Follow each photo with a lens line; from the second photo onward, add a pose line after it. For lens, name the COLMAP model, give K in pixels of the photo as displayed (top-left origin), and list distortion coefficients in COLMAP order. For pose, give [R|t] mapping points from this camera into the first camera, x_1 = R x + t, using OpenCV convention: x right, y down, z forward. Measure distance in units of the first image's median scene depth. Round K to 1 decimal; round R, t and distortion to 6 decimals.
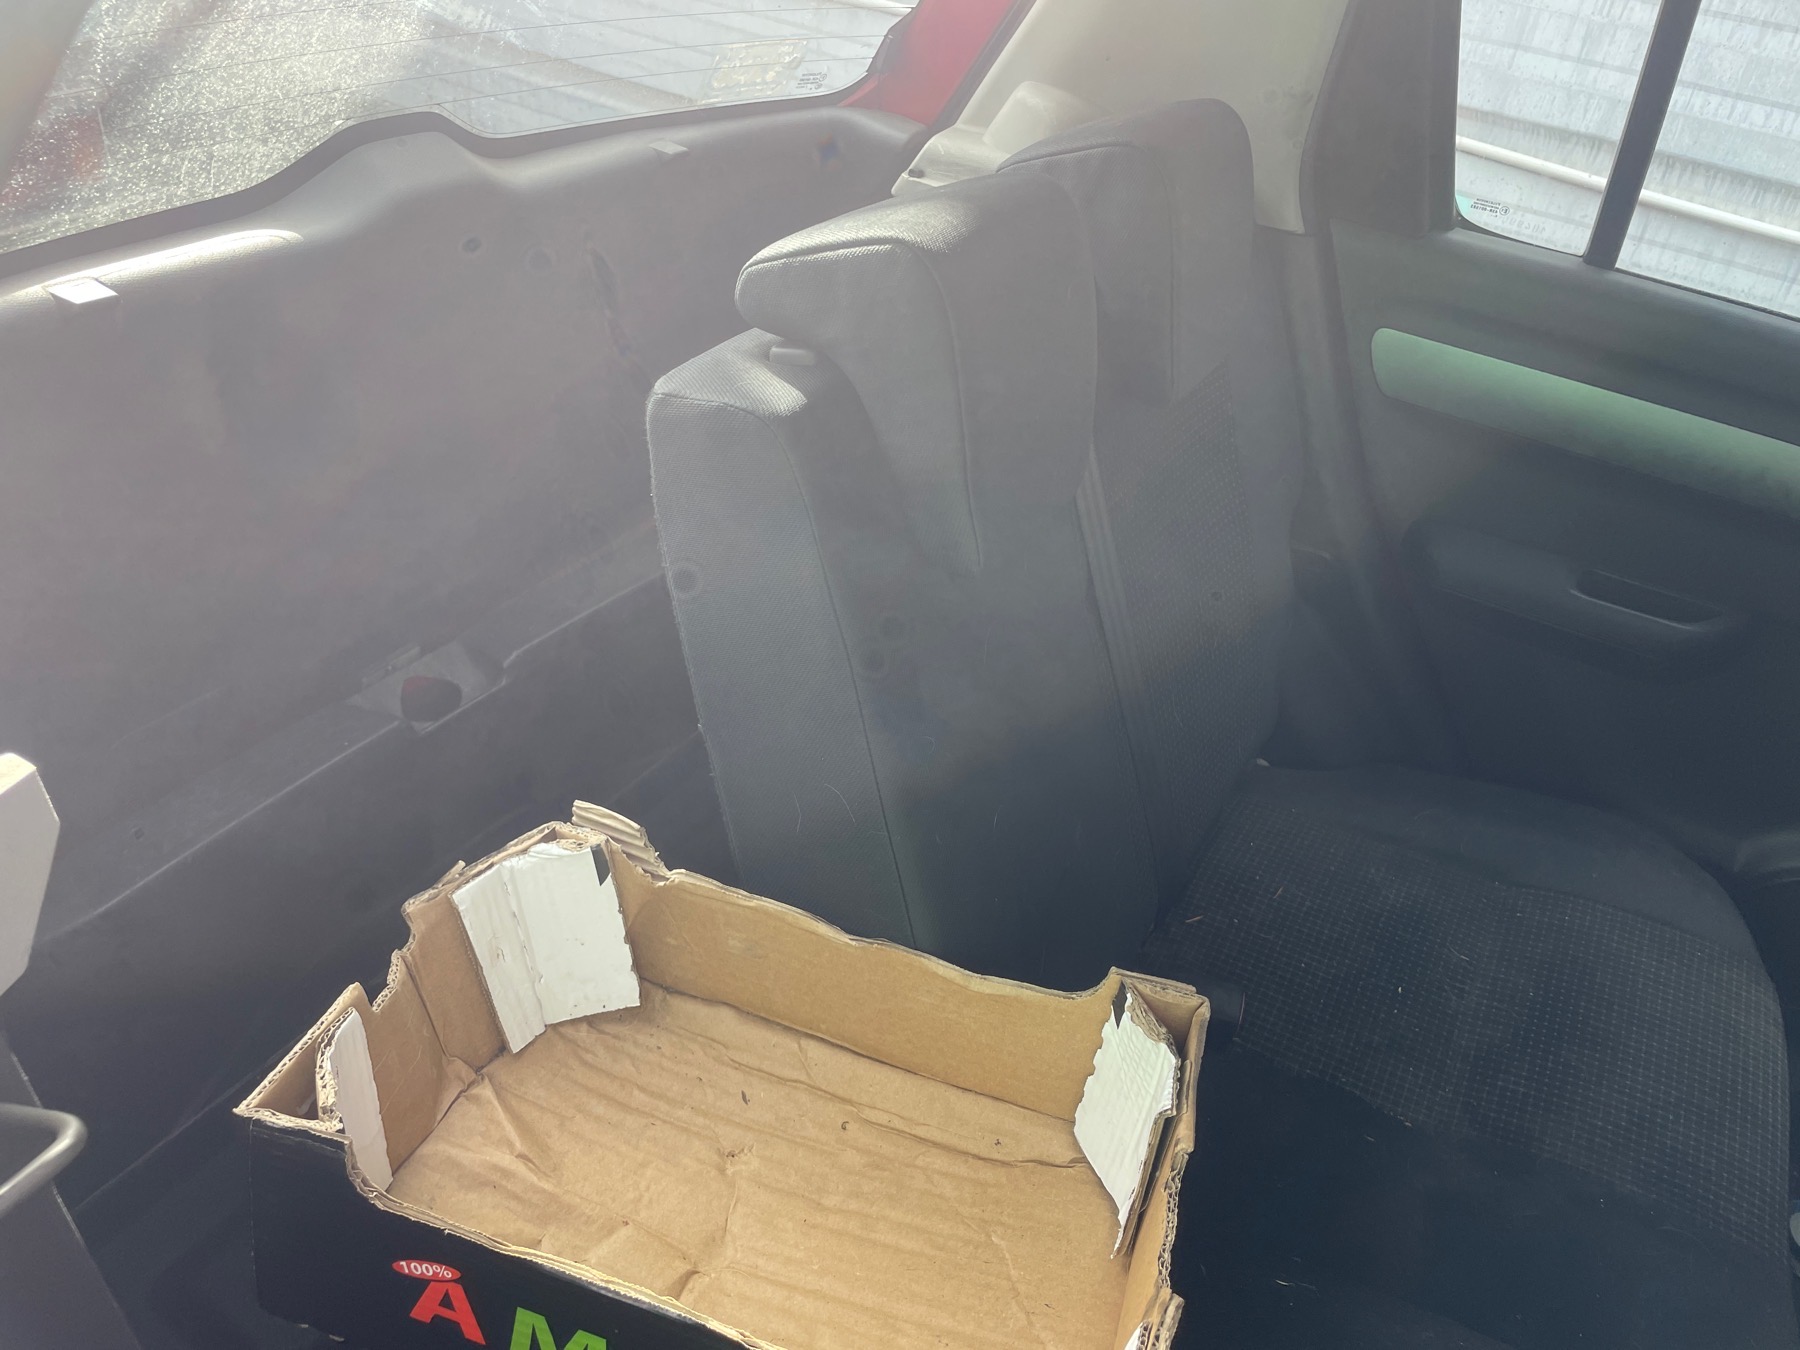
lens RADIAL K [[1334.0, 0, 901.9], [0, 1334.0, 685.2], [0, 0, 1]] dist [0.045790, -0.004318]
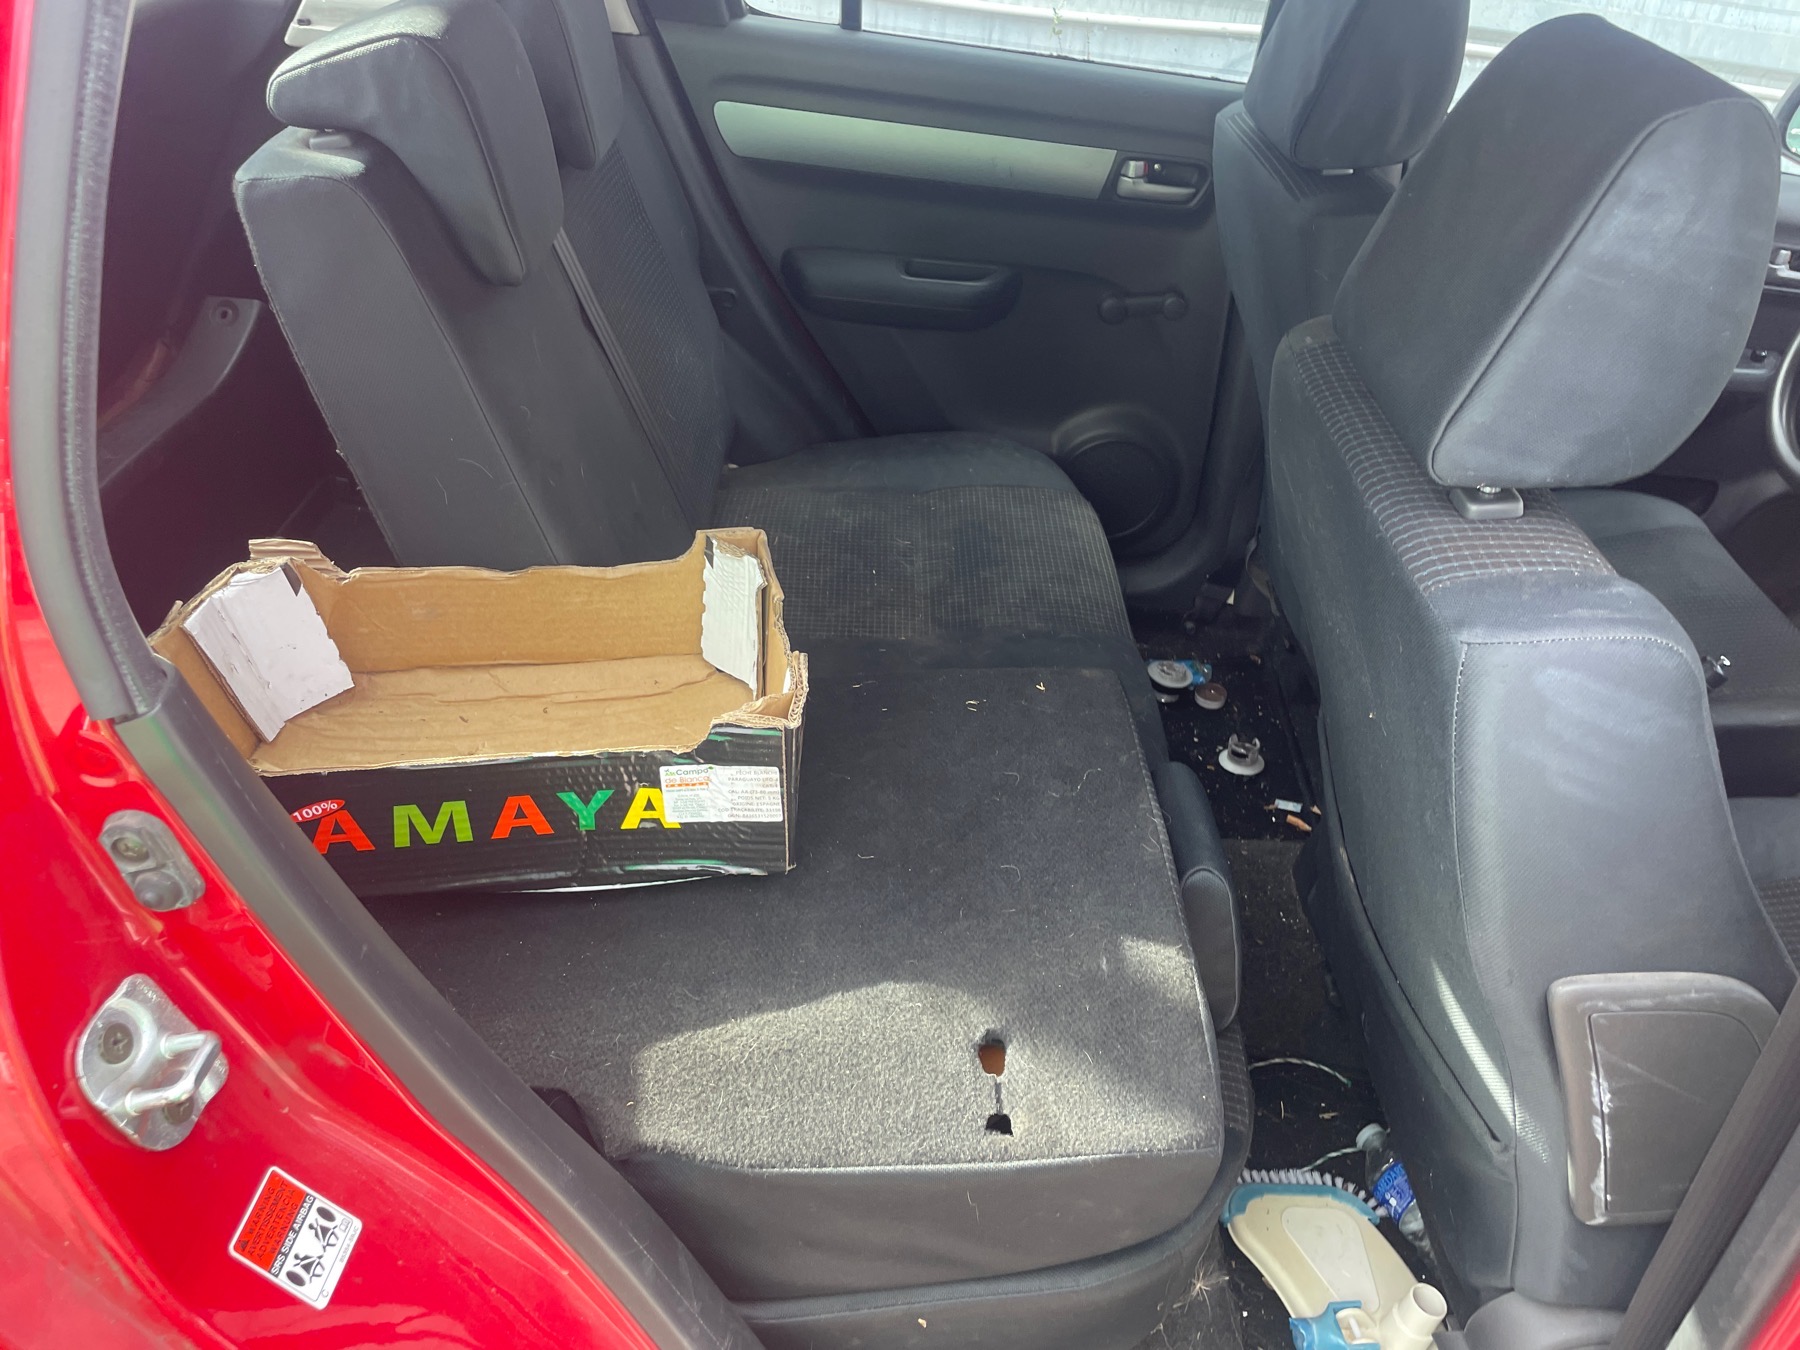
lens RADIAL K [[1376.1, 0, 907.1], [0, 1376.1, 672.6], [0, 0, 1]] dist [0.070975, -0.094798]
pose [[0.871911, -0.306138, 0.382165, -0.249069], [0.281989, 0.951979, 0.119237, 0.227449], [-0.400316, 0.003802, 0.916369, -0.444820]]
